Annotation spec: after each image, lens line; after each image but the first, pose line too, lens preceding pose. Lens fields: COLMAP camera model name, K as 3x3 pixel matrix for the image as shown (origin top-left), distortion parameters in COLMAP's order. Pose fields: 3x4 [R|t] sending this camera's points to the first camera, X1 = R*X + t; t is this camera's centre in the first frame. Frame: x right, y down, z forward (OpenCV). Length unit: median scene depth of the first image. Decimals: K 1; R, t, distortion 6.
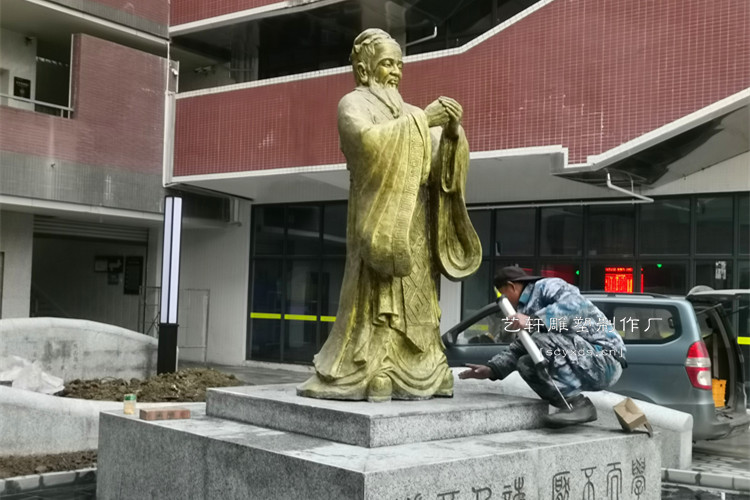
lens RADIAL K [[835.4, 0, 432.4], [0, 835.4, 268.5], [0, 0, 1]] dist [0.021113, -0.000971]
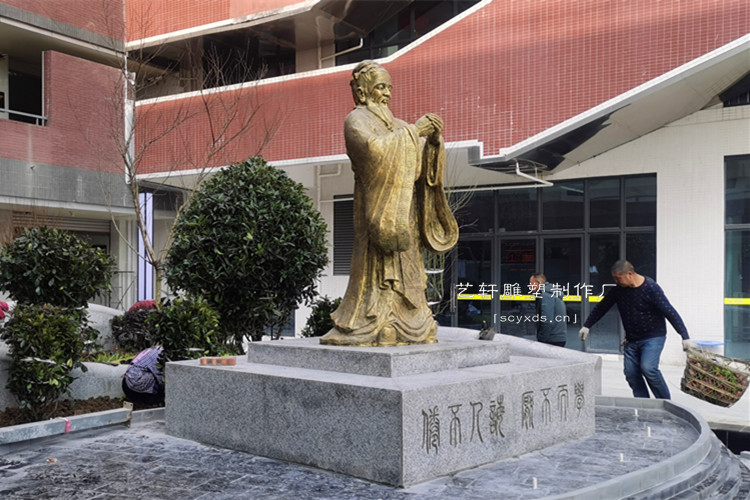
lens RADIAL K [[732.3, 0, 374.7], [0, 732.3, 283.4], [0, 0, 1]] dist [0.039591, -0.011808]
pose [[0.998873, -0.032763, 0.034349, -0.113763], [0.031077, 0.998339, 0.048515, 0.002721], [-0.035881, -0.047393, 0.998232, -0.149969]]
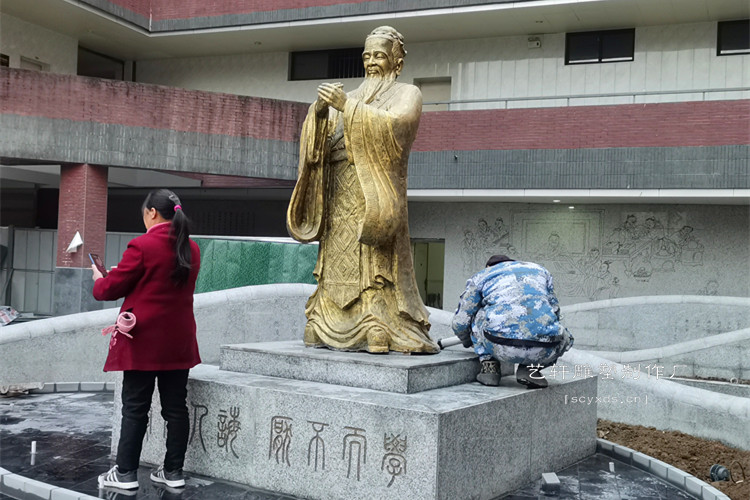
lens RADIAL K [[914.9, 0, 386.7], [0, 914.9, 249.1], [0, 0, 1]] dist [0.048945, -0.007059]
pose [[0.238678, -0.044262, -0.970090, 1.181924], [0.013372, 0.999016, -0.042292, 0.071814], [0.971007, -0.002878, 0.239035, 0.752506]]
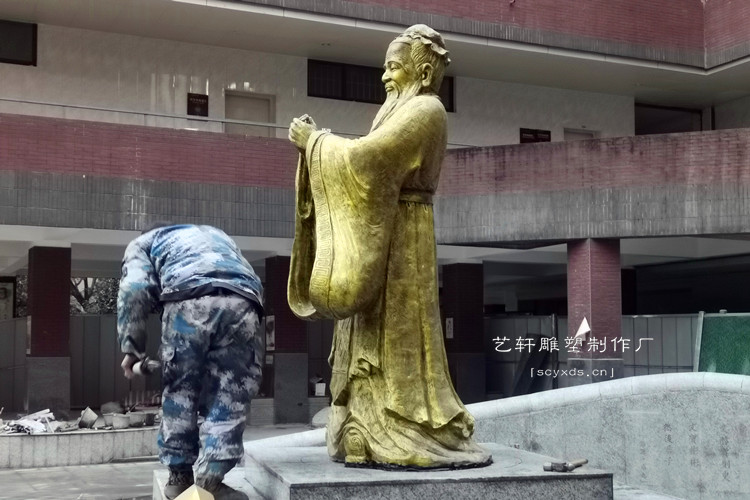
lens RADIAL K [[1057.3, 0, 374.3], [0, 1057.3, 266.4], [0, 0, 1]] dist [0.064888, 0.035023]
pose [[-0.500473, -0.095729, -0.860443, 0.901231], [0.024293, 0.991924, -0.124487, 0.093916], [0.865411, -0.083205, -0.494106, 1.554862]]
